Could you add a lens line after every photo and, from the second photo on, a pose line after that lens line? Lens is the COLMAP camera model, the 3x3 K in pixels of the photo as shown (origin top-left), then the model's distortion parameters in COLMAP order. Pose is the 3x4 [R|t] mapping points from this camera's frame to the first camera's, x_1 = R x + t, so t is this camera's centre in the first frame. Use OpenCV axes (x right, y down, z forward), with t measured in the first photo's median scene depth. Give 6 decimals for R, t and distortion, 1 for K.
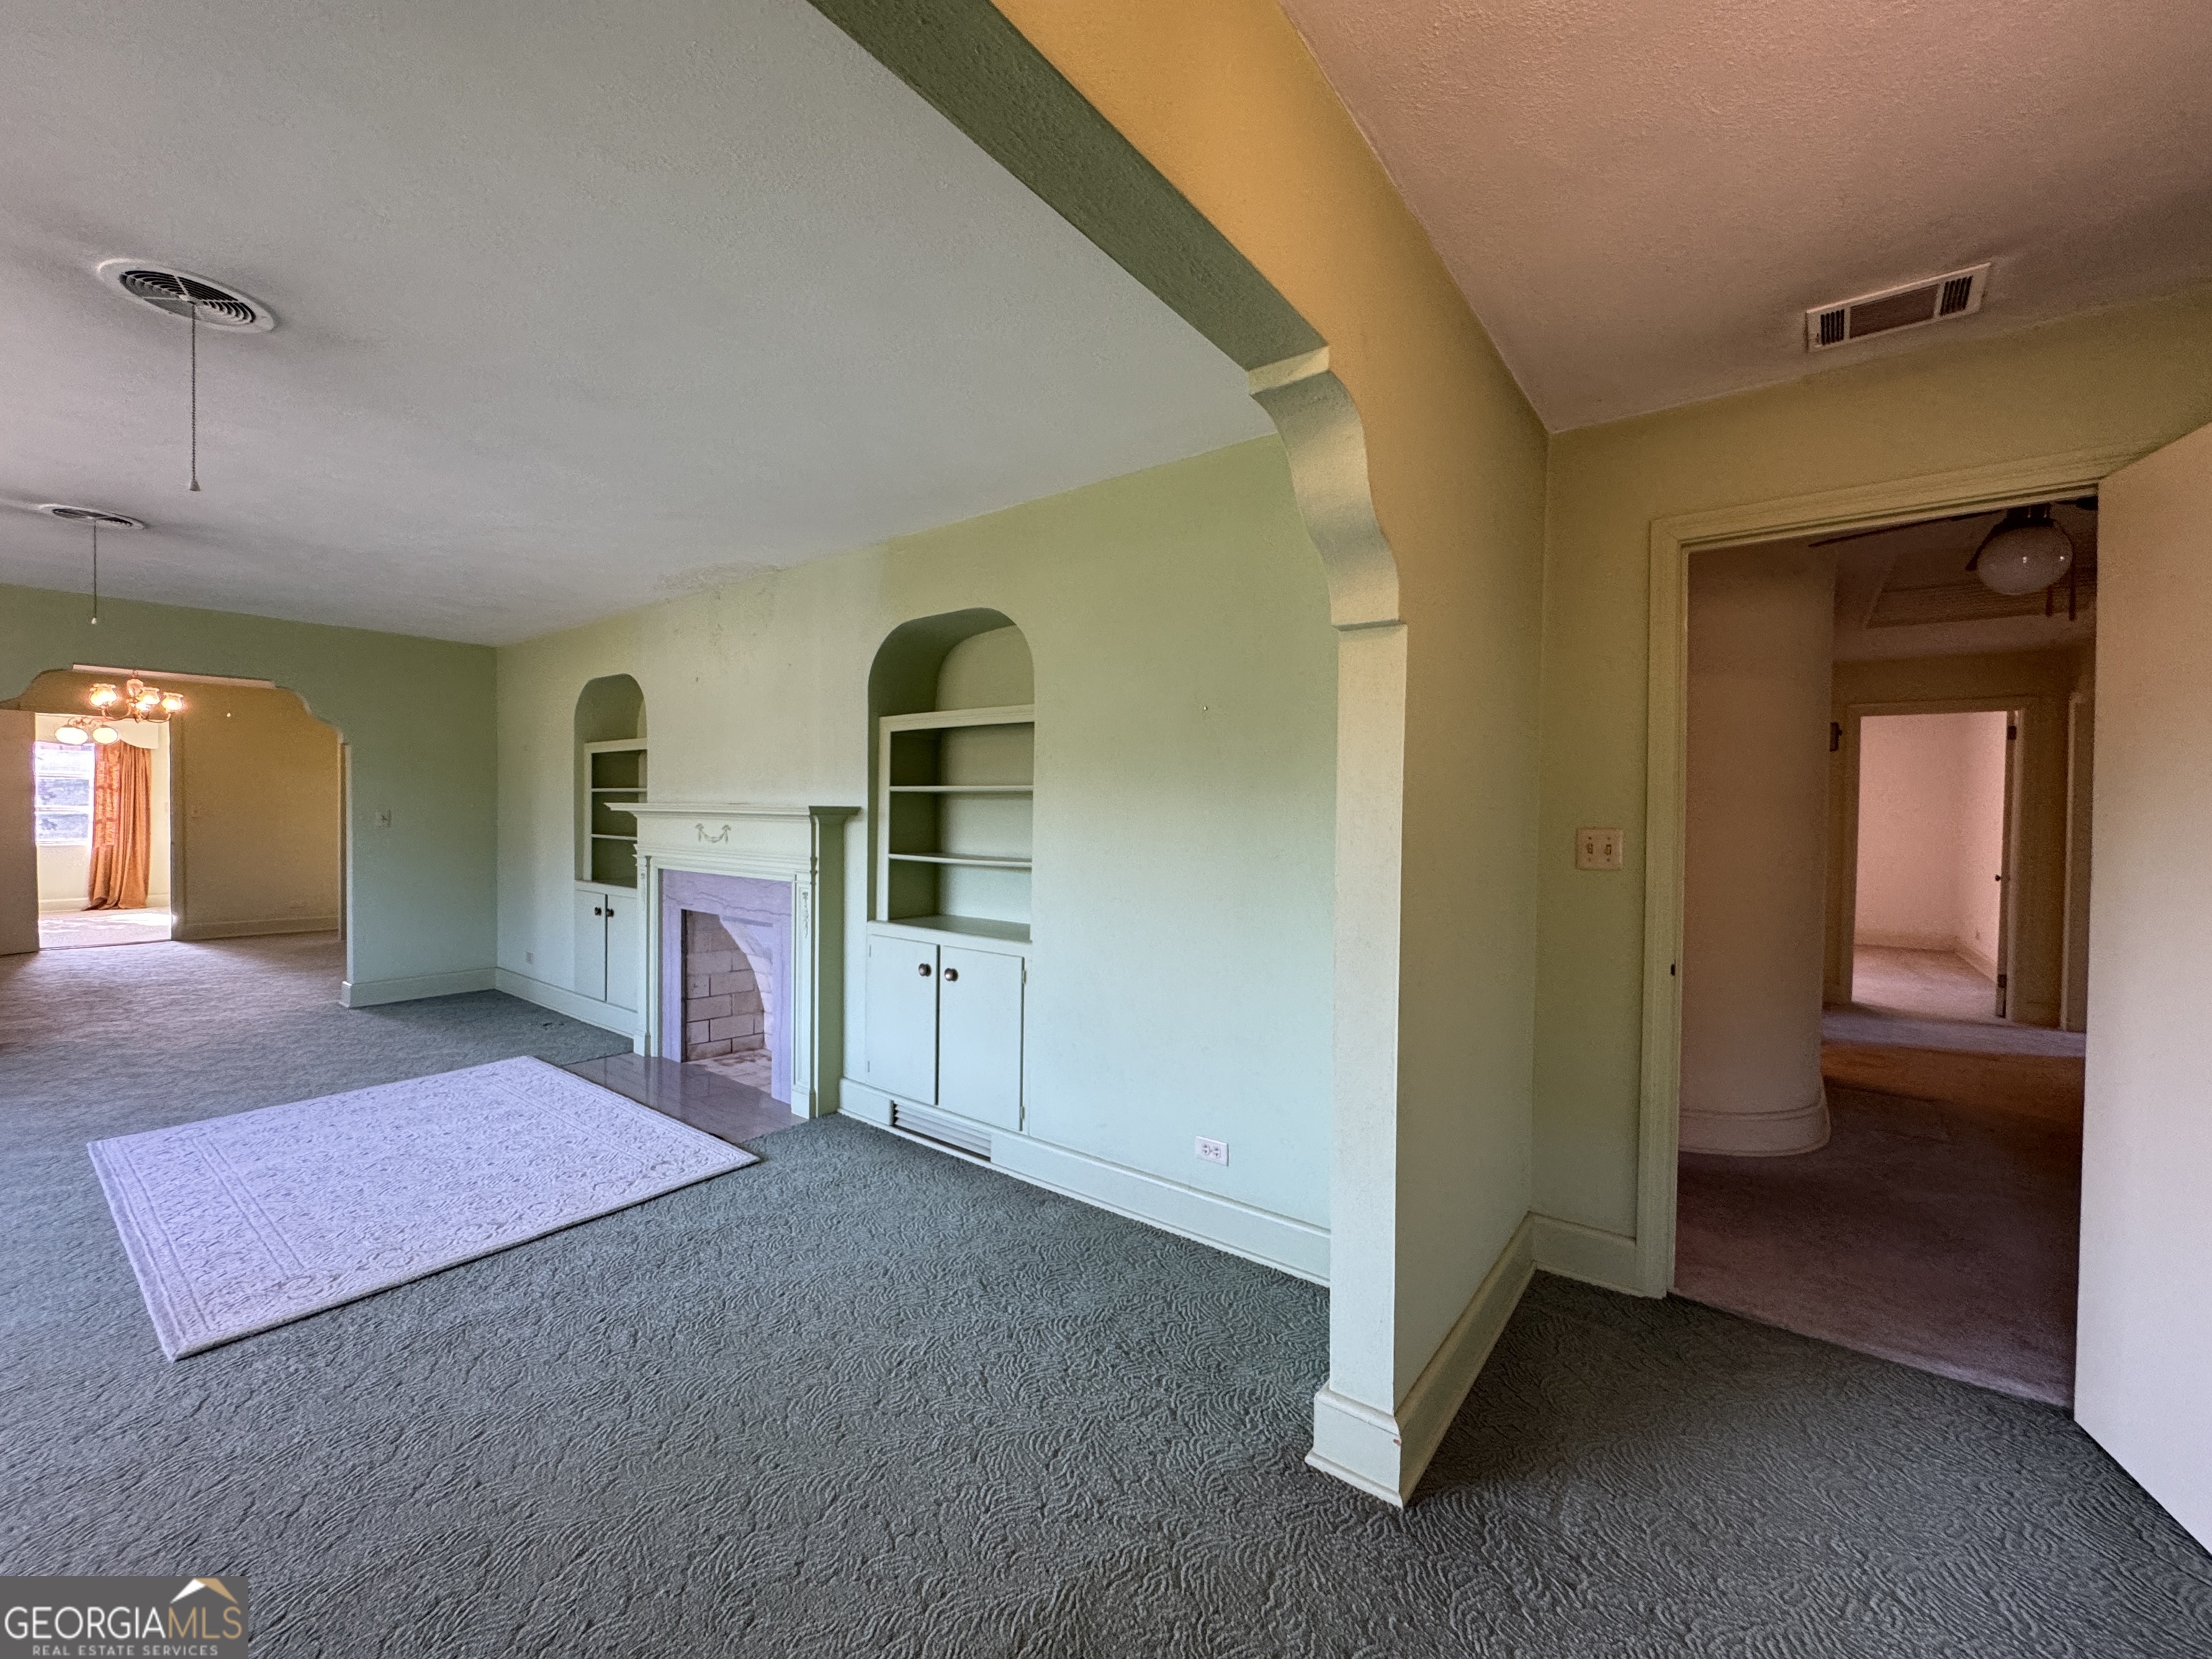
lens RADIAL K [[886.9, 0, 1104.6], [0, 886.9, 825.1], [0, 0, 1]] dist [-0.005527, 0.000540]
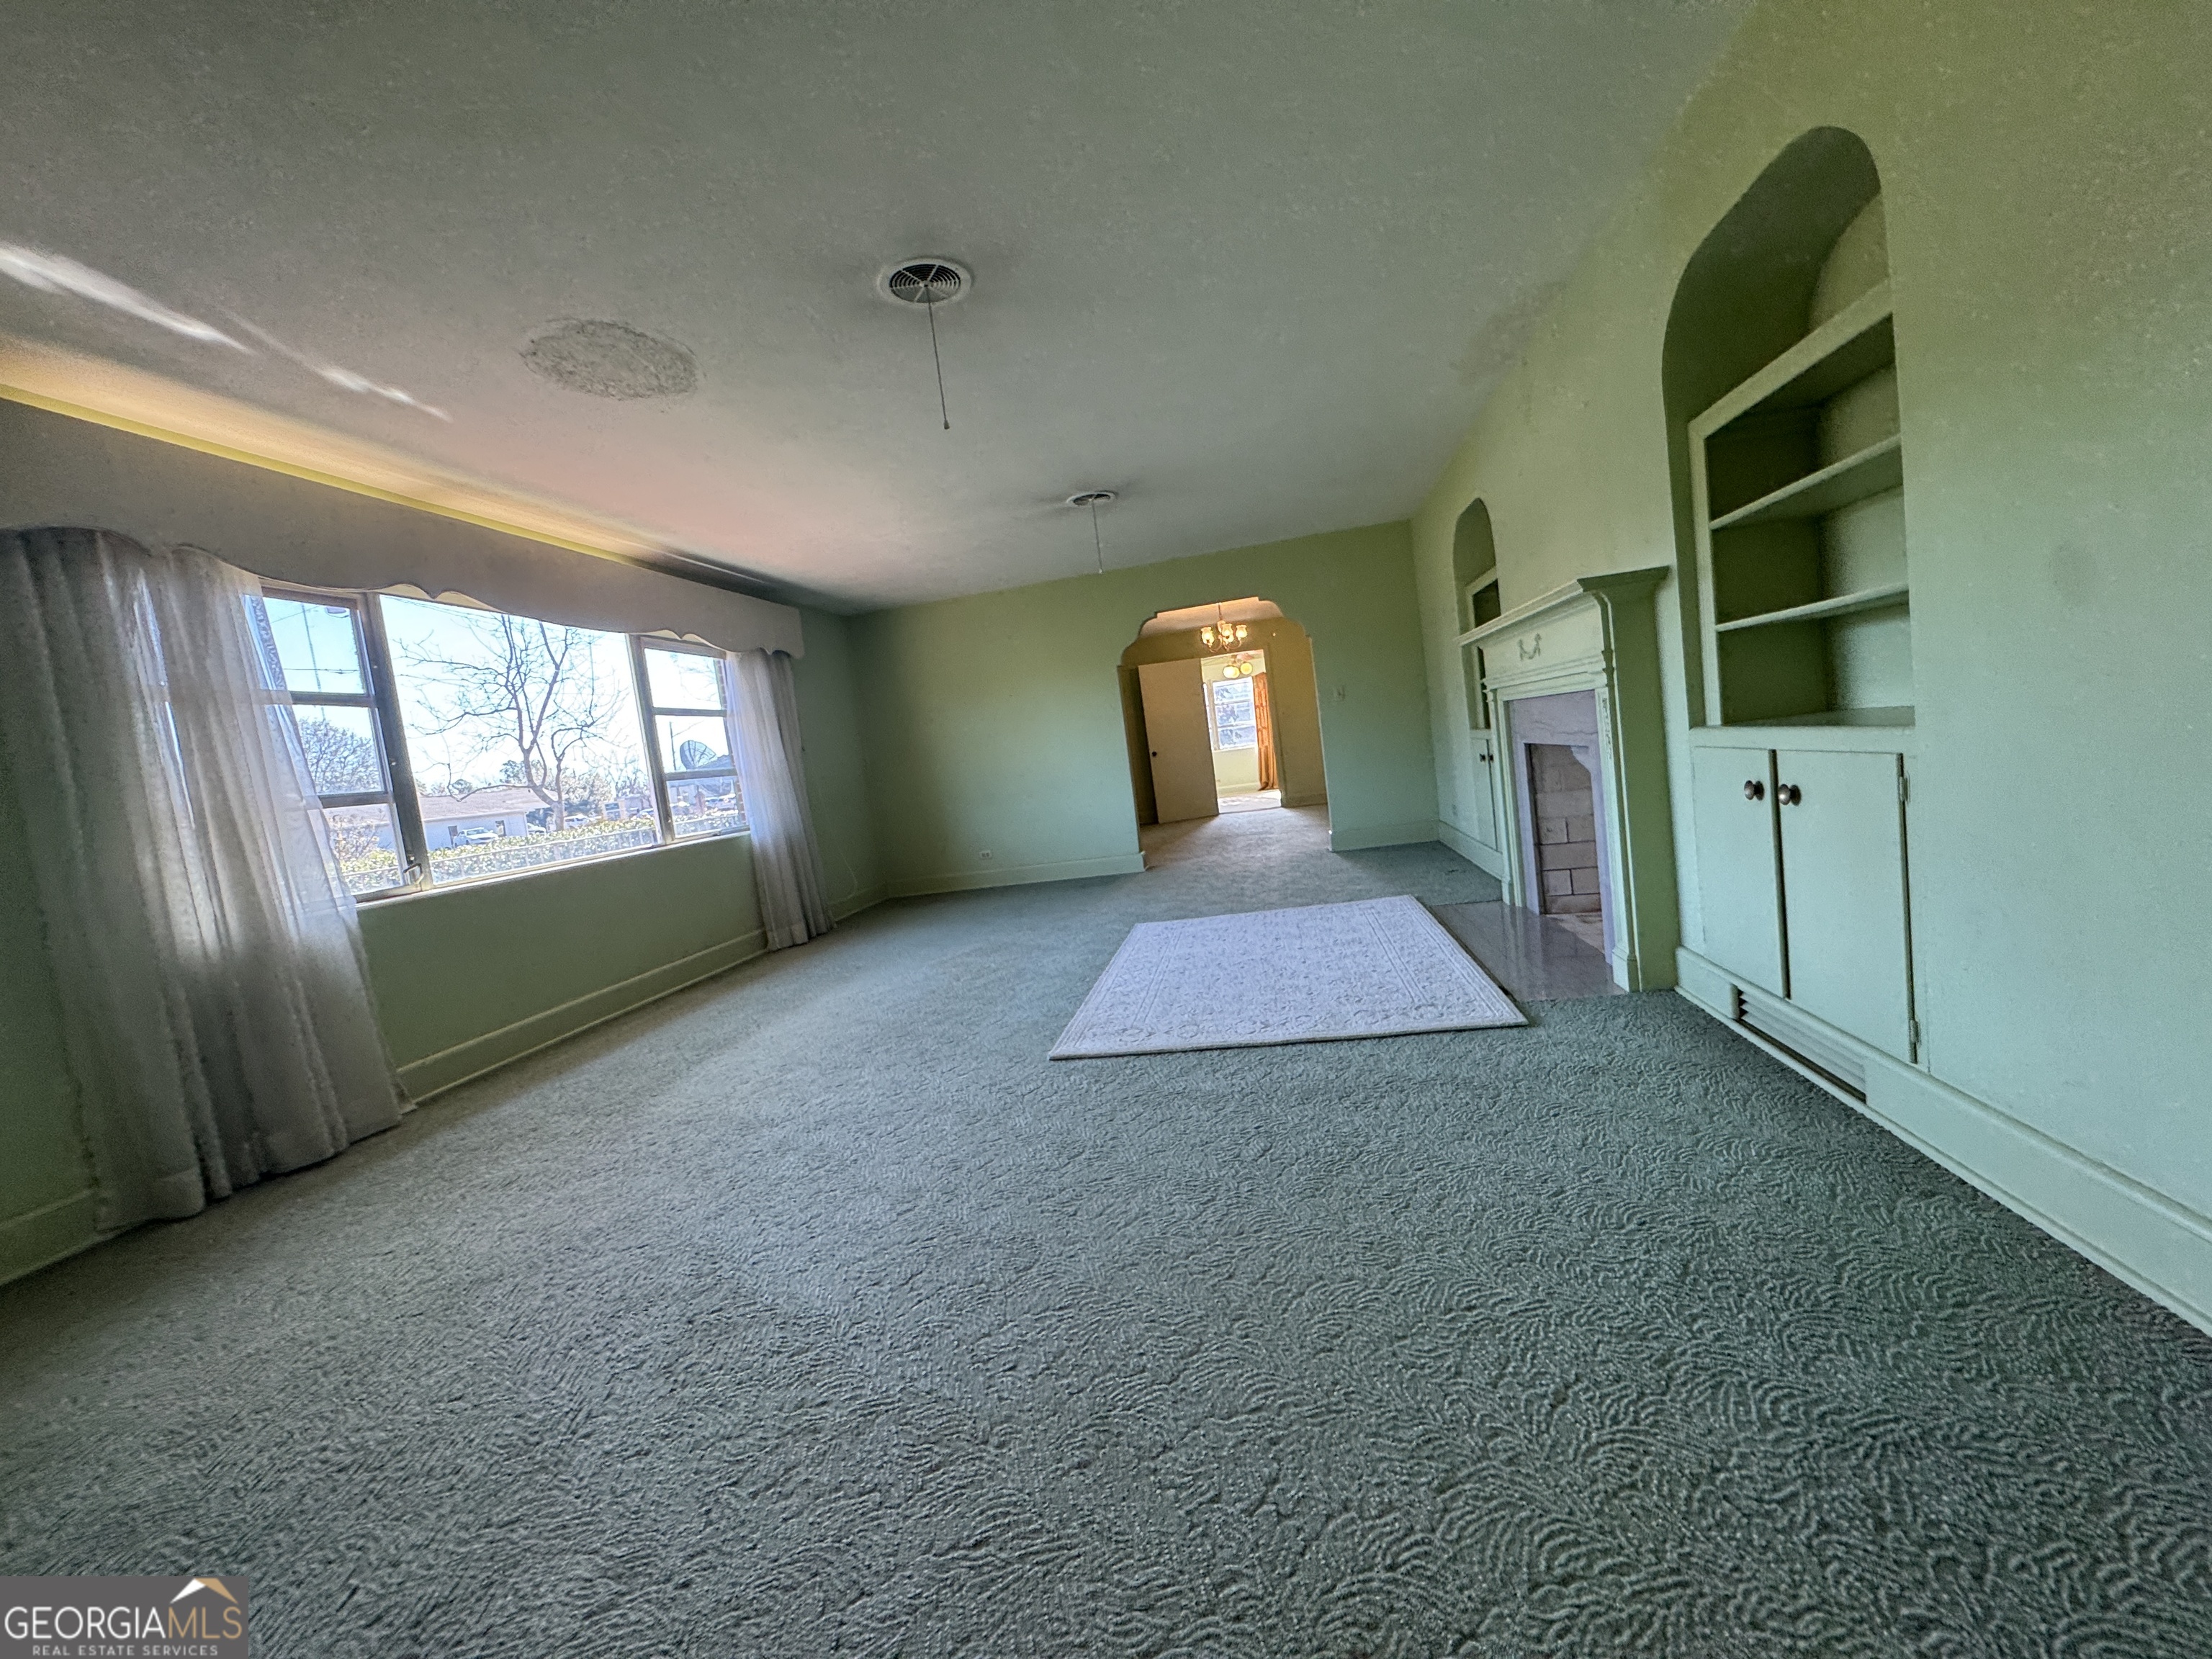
lens RADIAL K [[886.9, 0, 1103.0], [0, 886.9, 824.5], [0, 0, 1]] dist [-0.005527, 0.000540]
pose [[0.449255, 0.000298, -0.893404, 0.163600], [0.120012, 0.990916, 0.060680, 0.095796], [0.885306, -0.134480, 0.445138, 0.303096]]
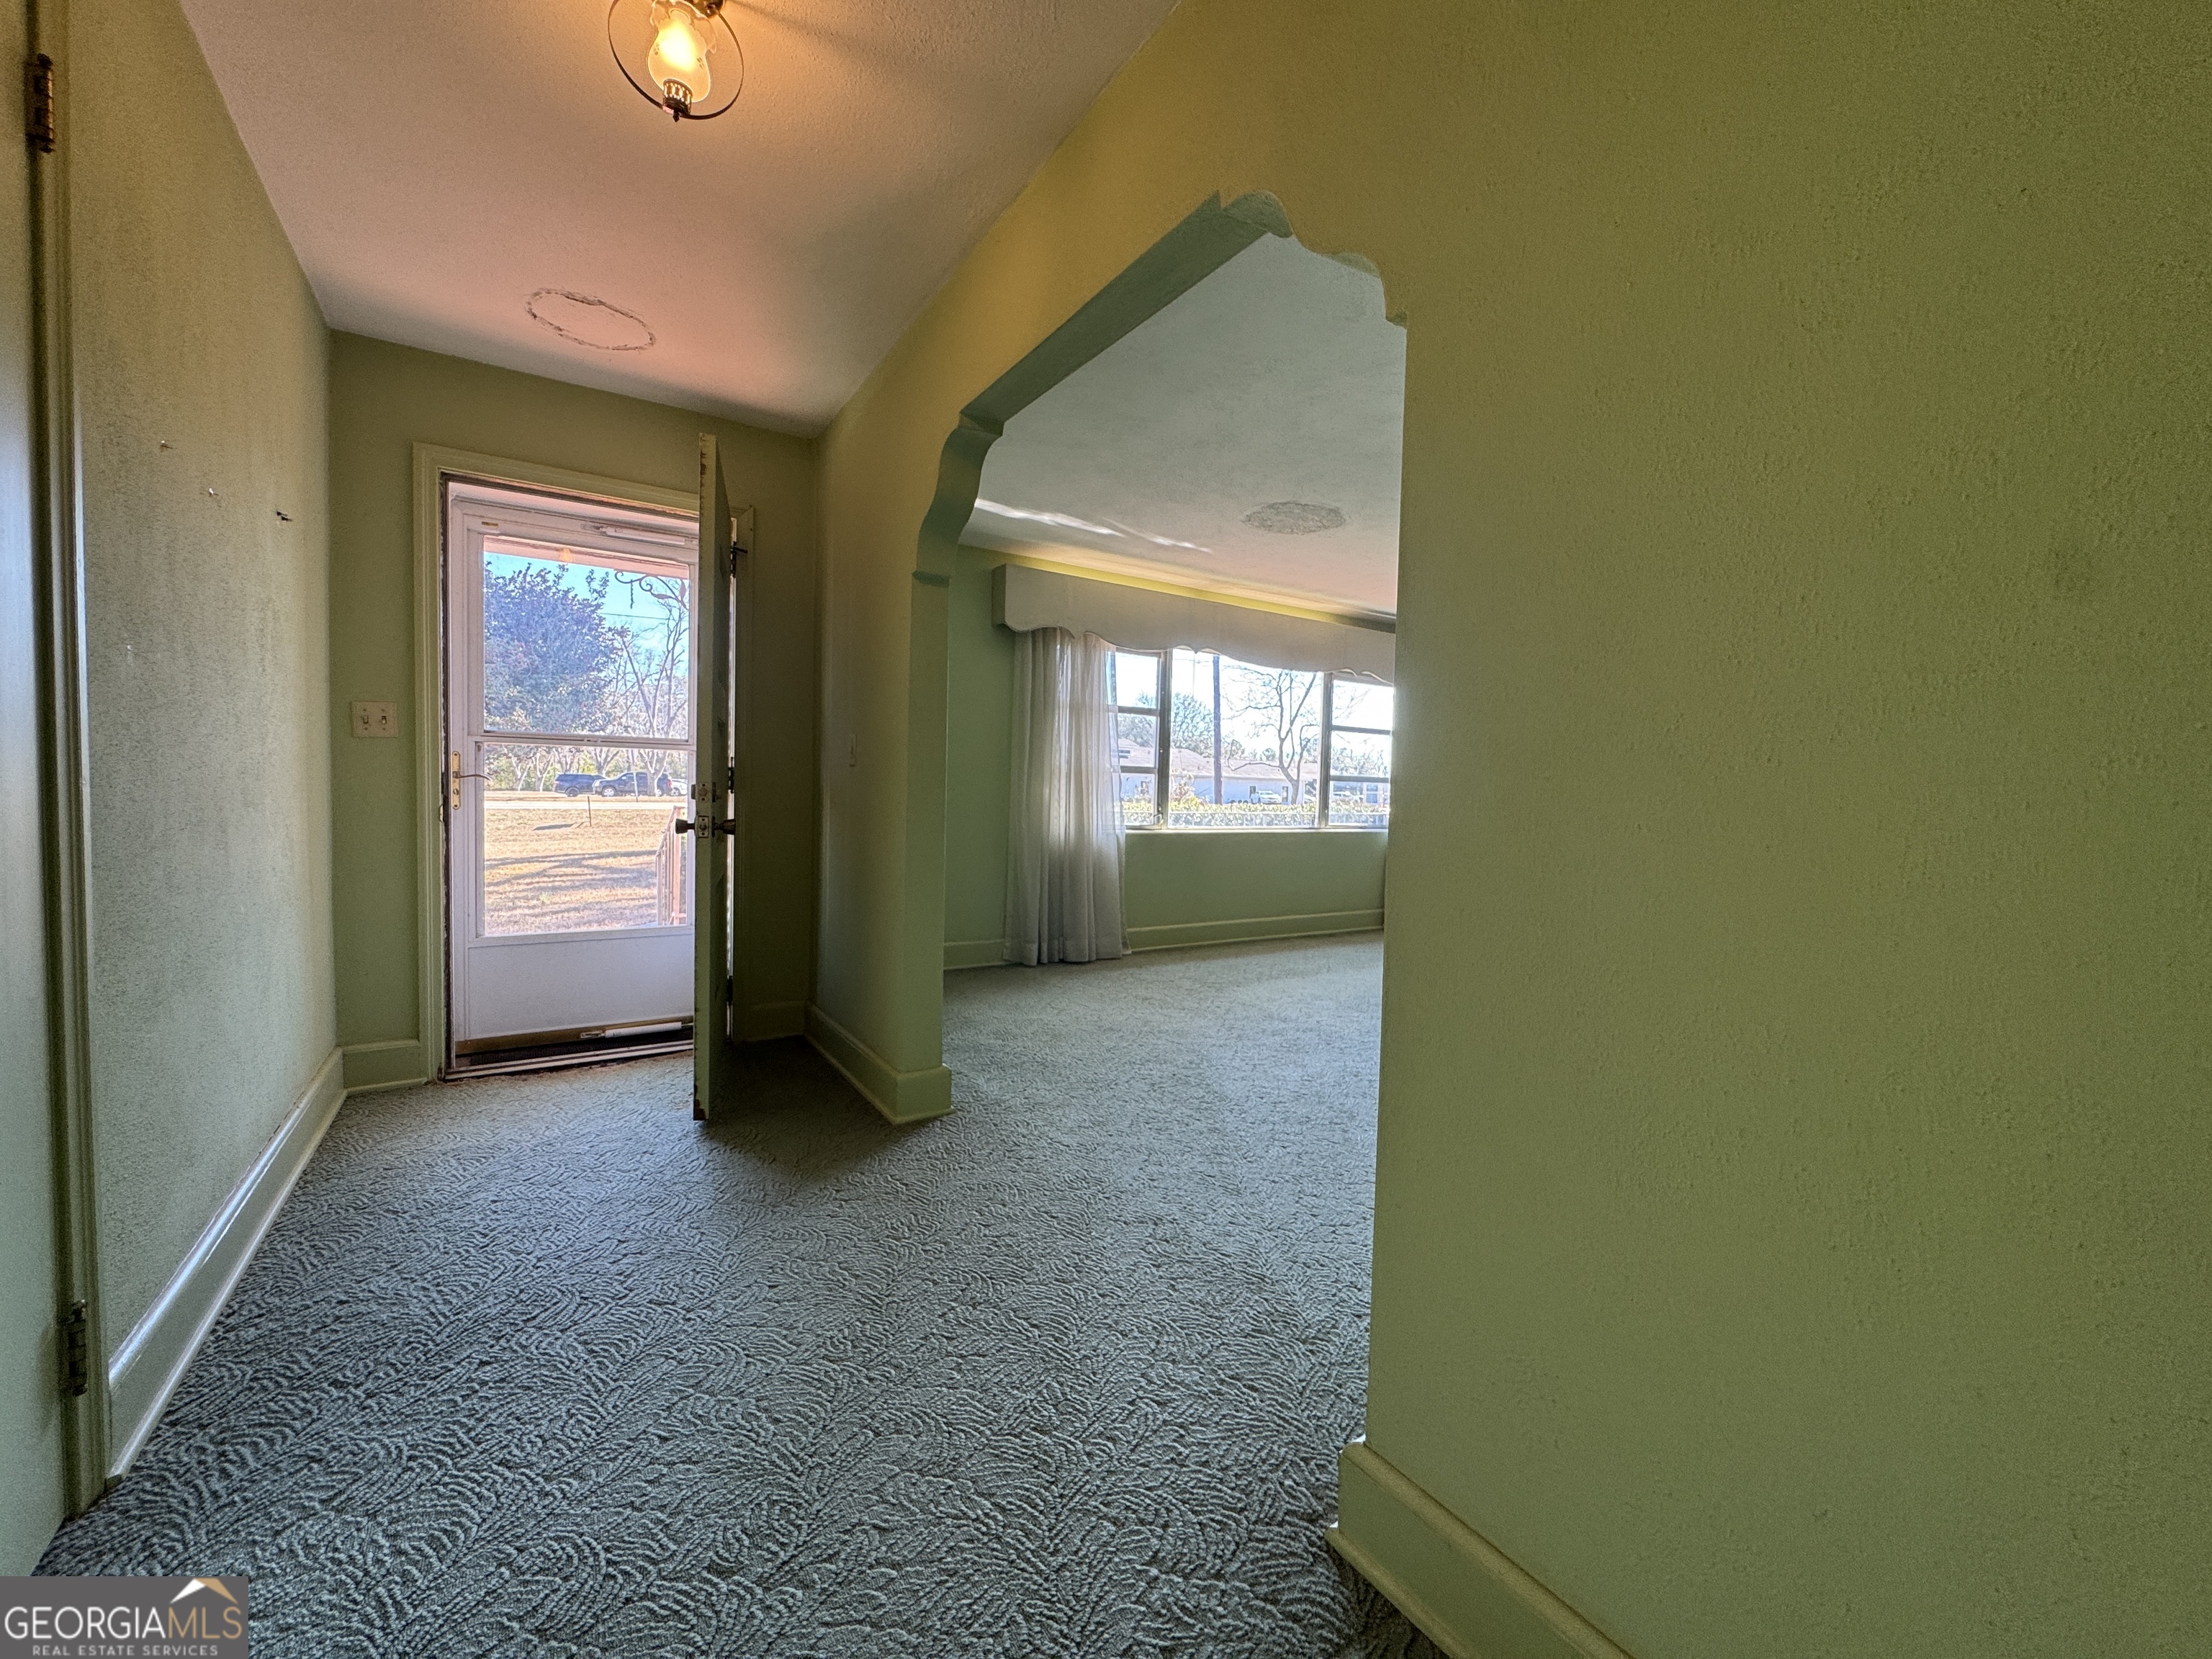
lens RADIAL K [[886.9, 0, 1115.6], [0, 886.9, 825.2], [0, 0, 1]] dist [-0.005527, 0.000540]
pose [[-0.318216, 0.016660, -0.947872, 0.539307], [-0.044408, 0.998486, 0.032458, 0.079857], [0.946977, 0.052422, -0.316995, 0.514016]]
